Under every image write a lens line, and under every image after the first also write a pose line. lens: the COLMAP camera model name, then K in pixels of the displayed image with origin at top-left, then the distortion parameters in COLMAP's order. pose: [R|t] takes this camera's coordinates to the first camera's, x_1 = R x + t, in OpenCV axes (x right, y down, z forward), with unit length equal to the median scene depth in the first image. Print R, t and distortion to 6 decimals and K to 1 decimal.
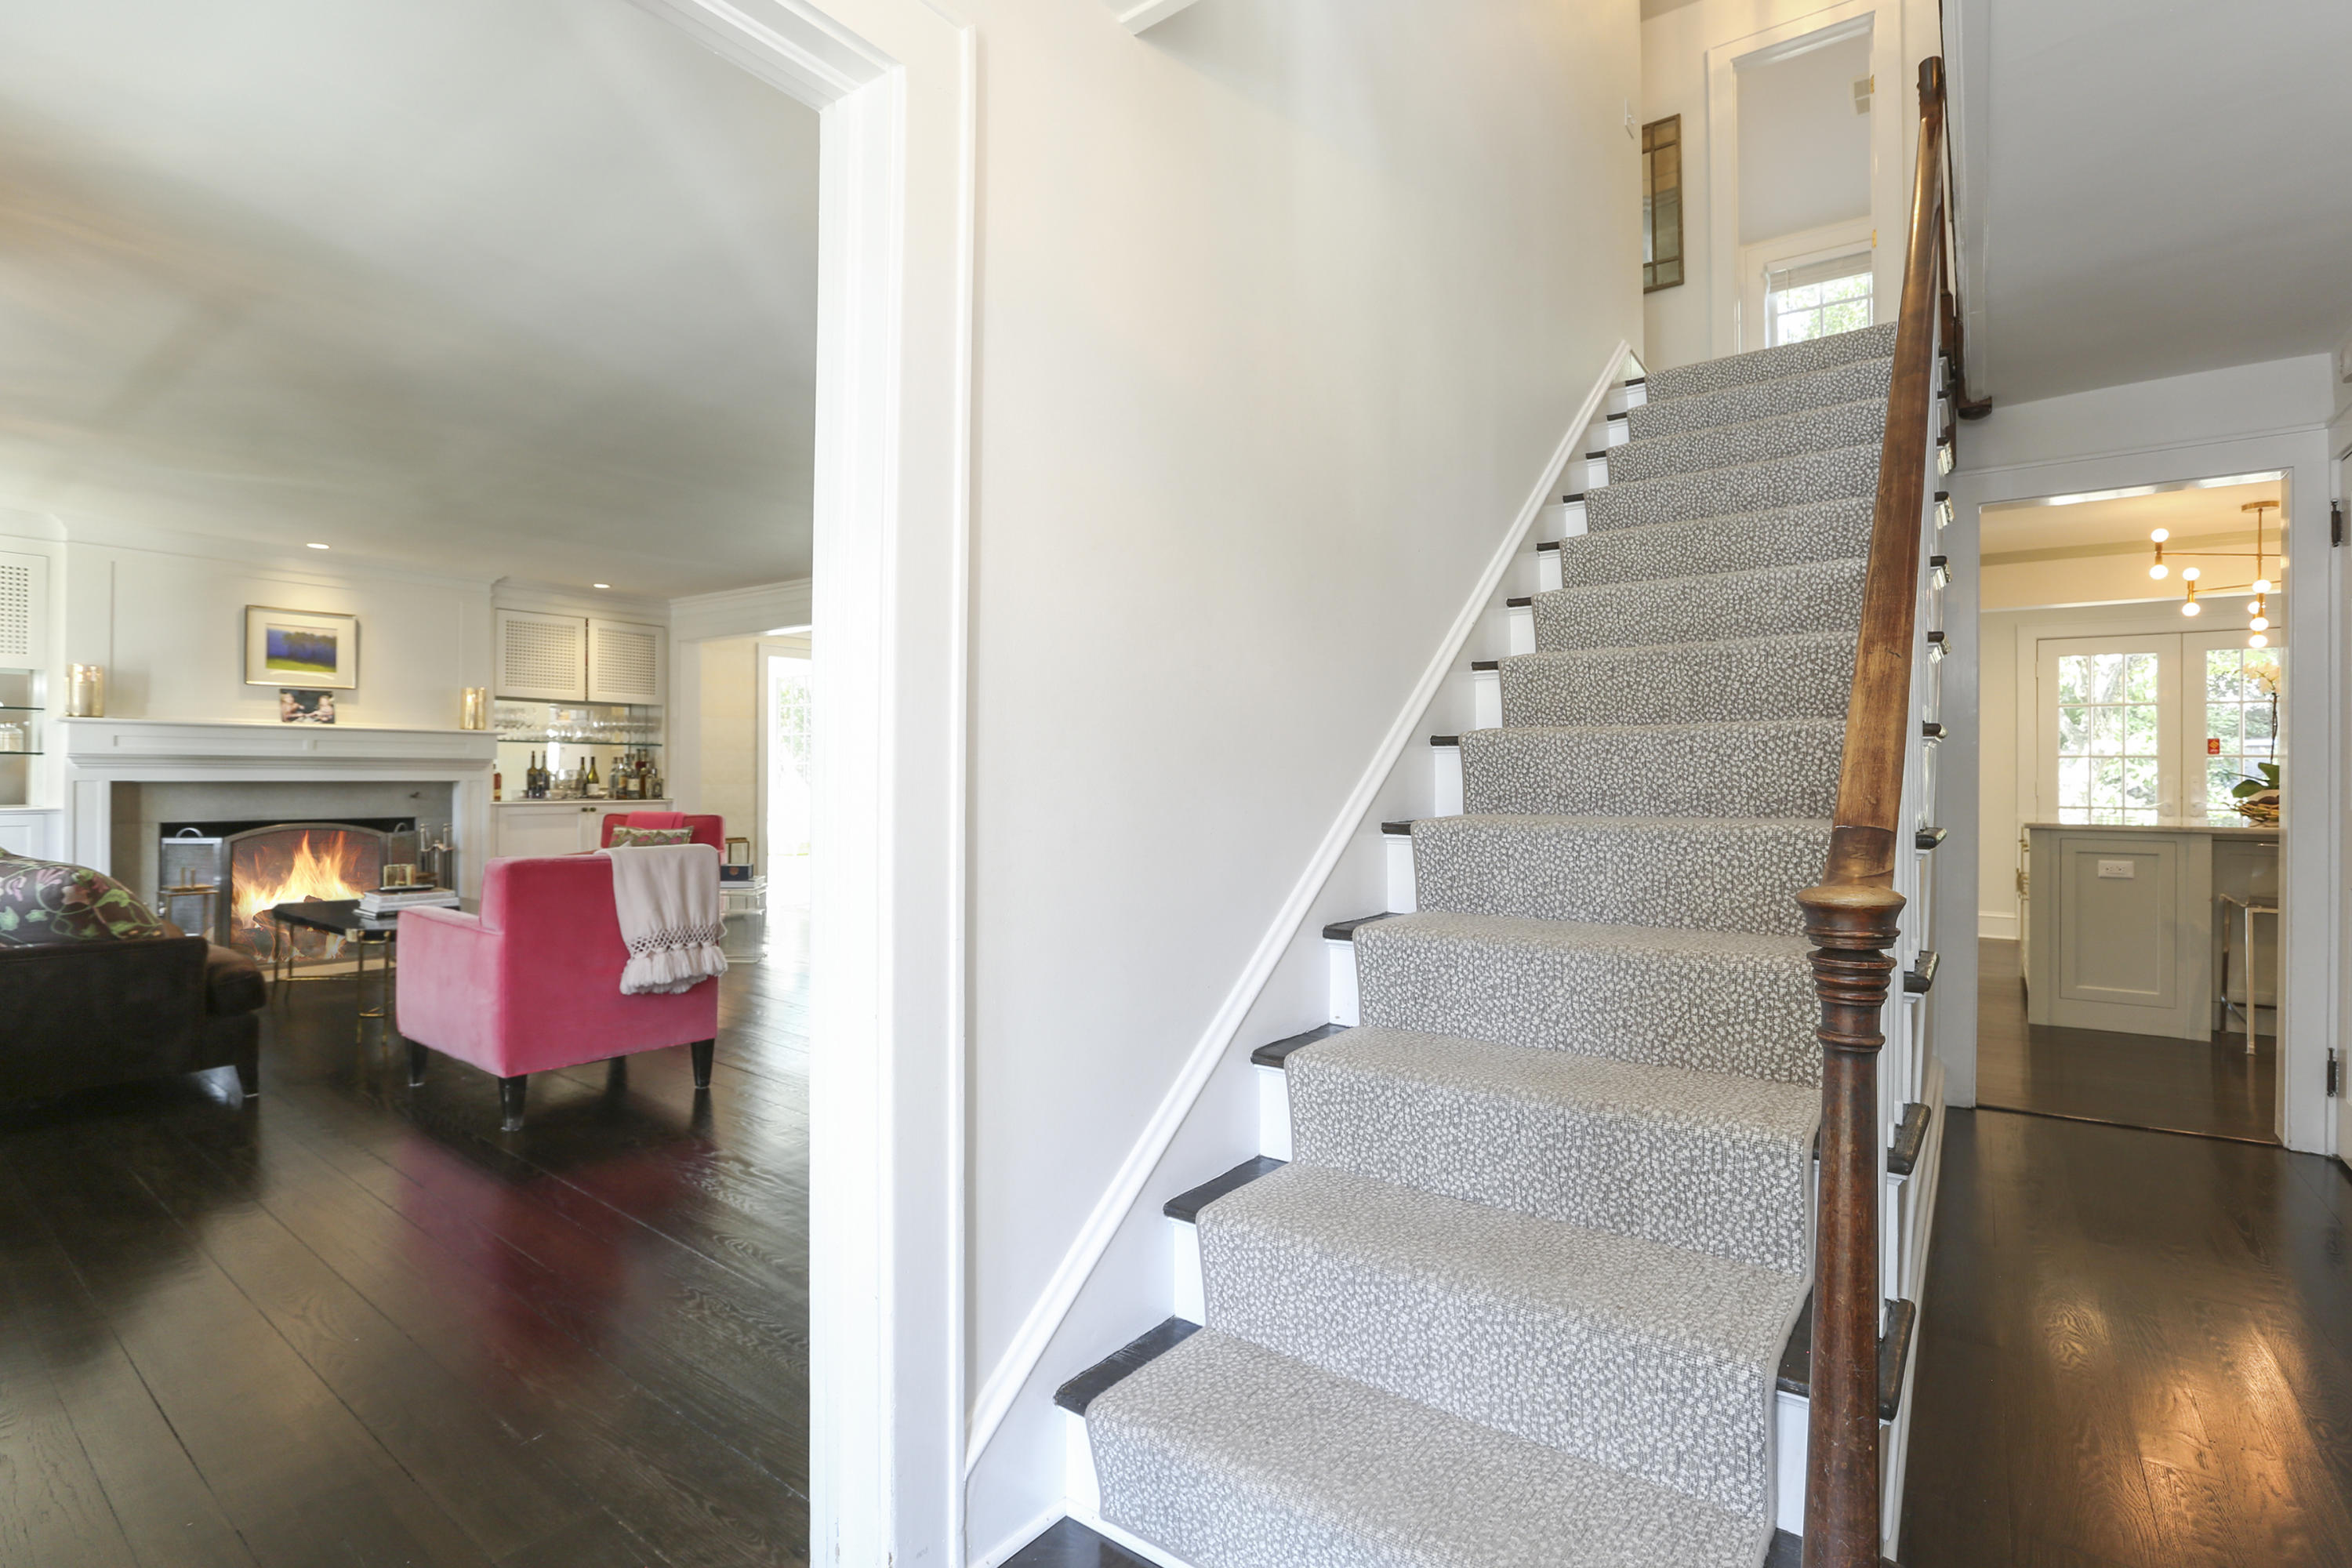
lens RADIAL K [[1100.2, 0, 1179.3], [0, 1100.2, 781.0], [0, 0, 1]] dist [-0.017845, 0.002835]
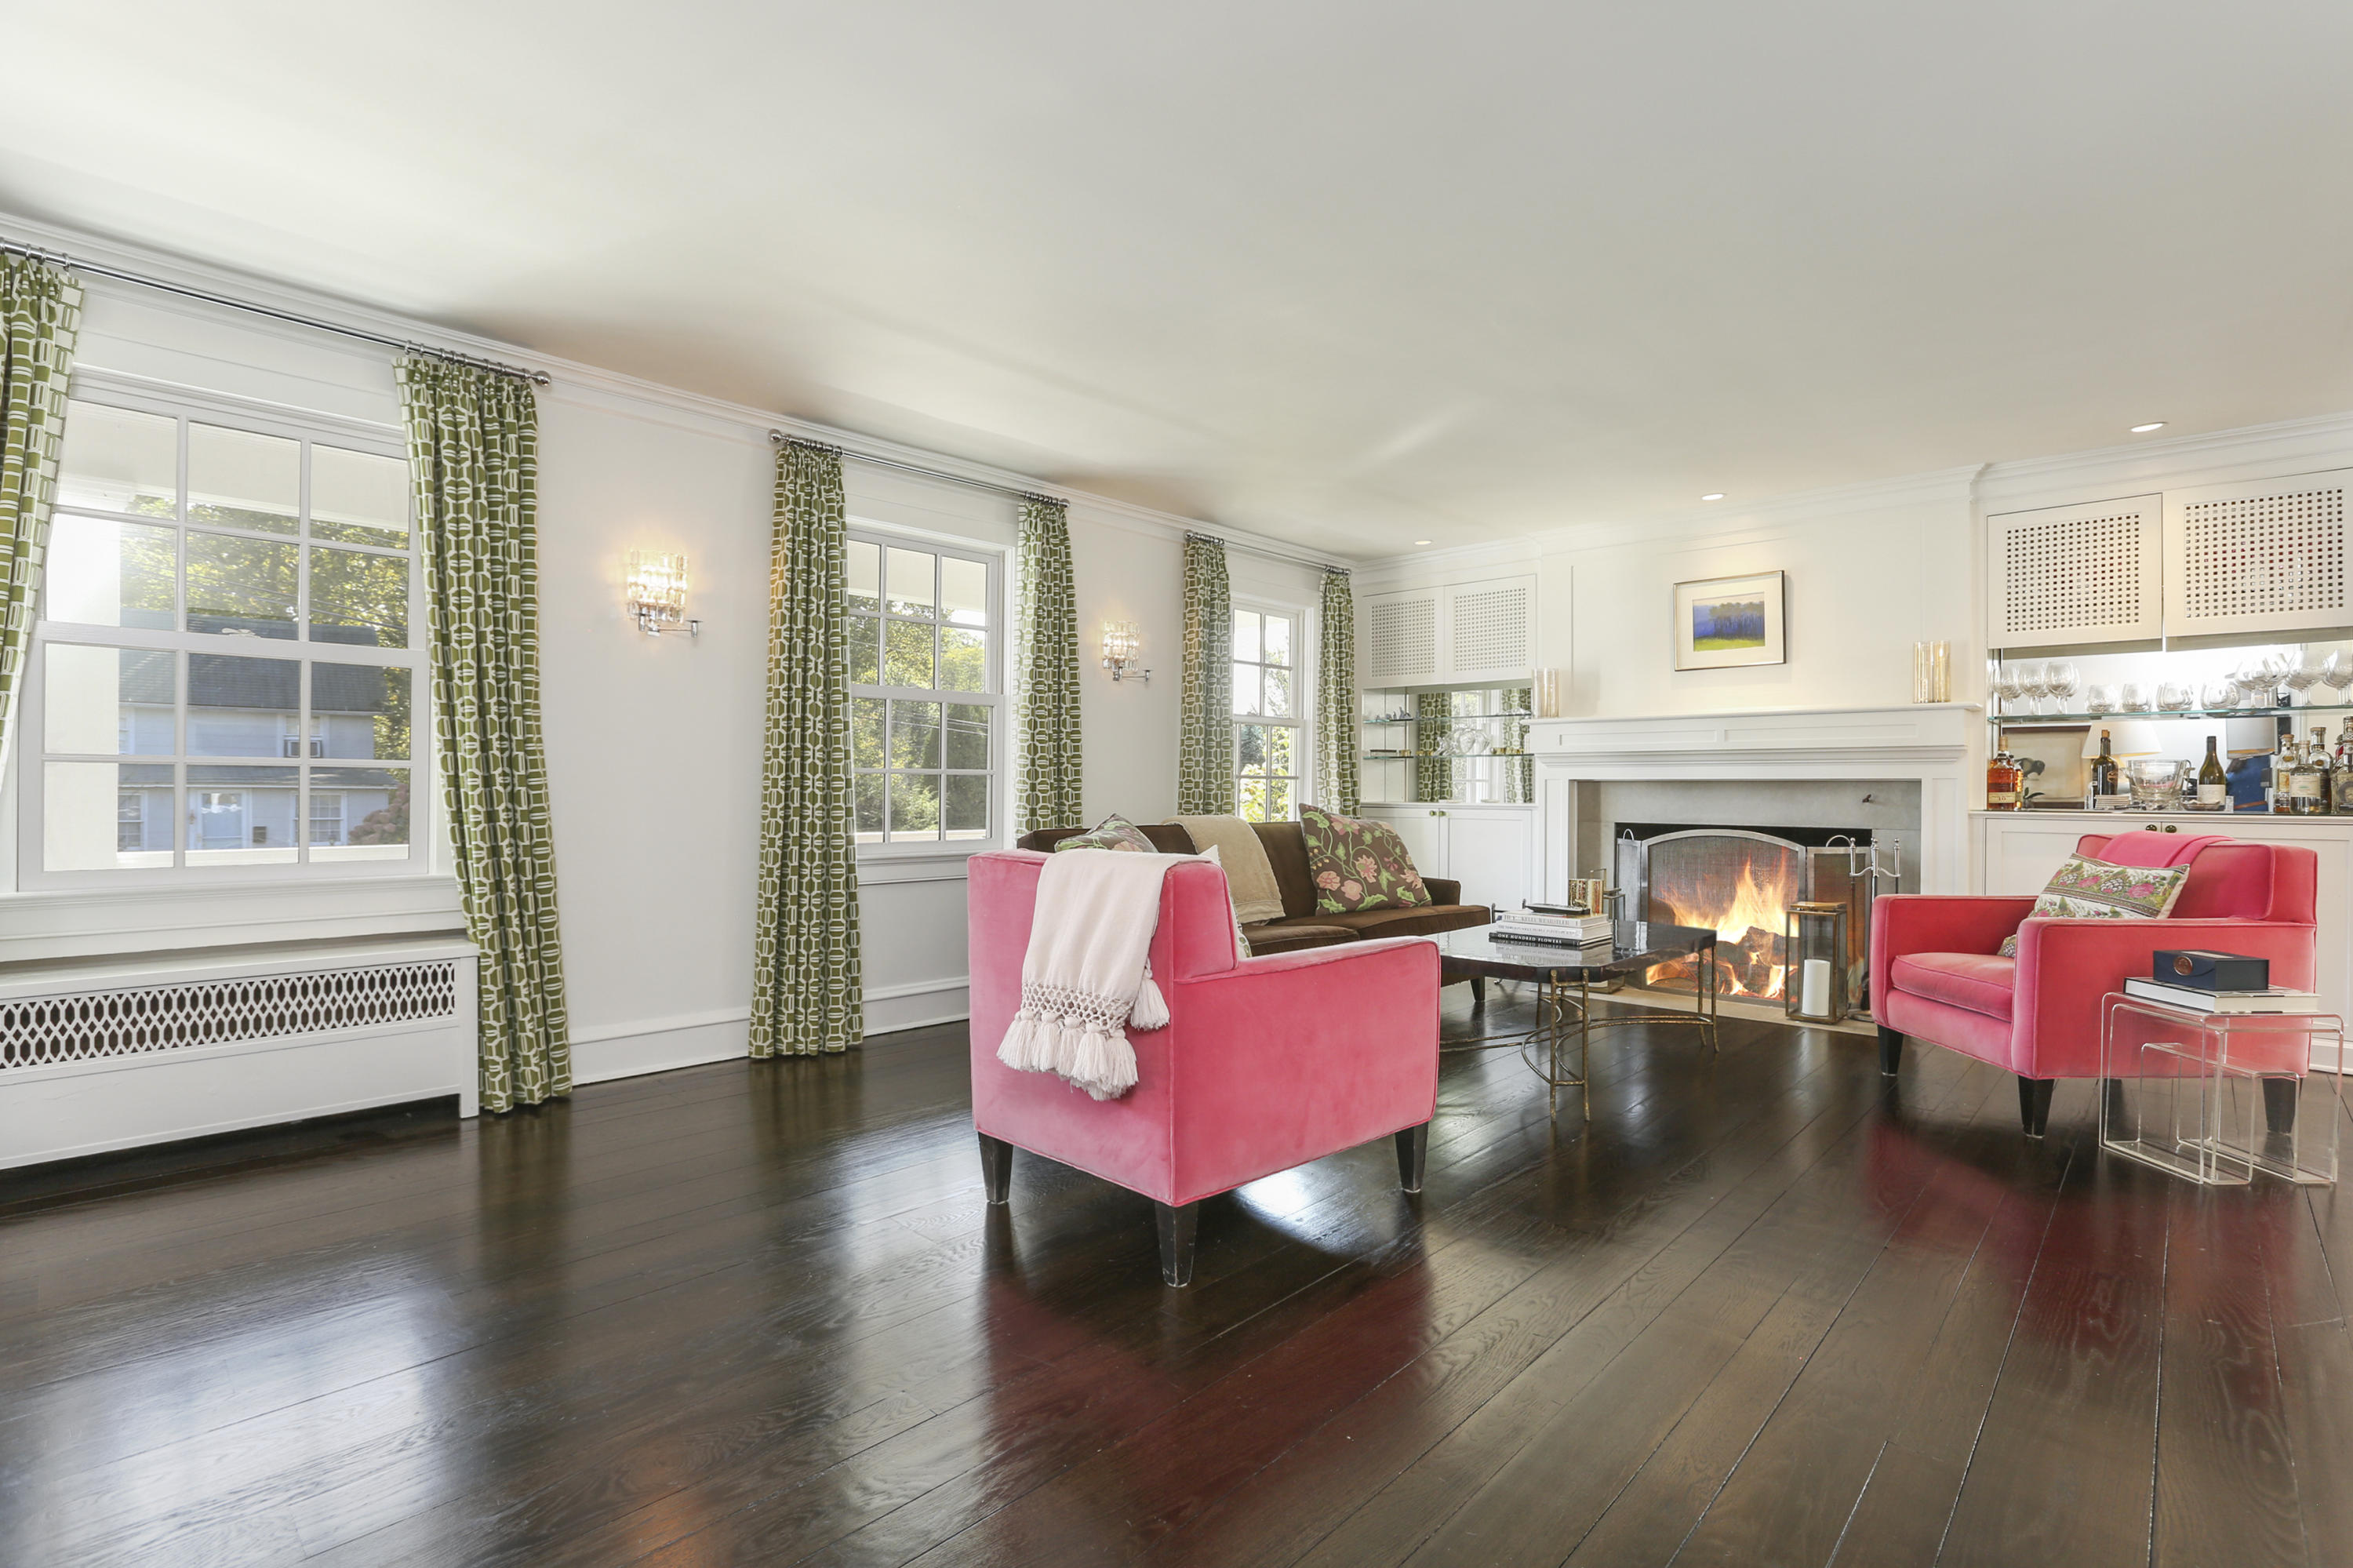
lens RADIAL K [[1100.7, 0, 1180.7], [0, 1100.7, 781.3], [0, 0, 1]] dist [-0.017845, 0.002835]
pose [[-0.090967, -0.003139, -0.995849, 0.075382], [-0.004648, 0.999985, -0.002727, 0.005768], [0.995843, 0.004381, -0.090980, 0.640341]]
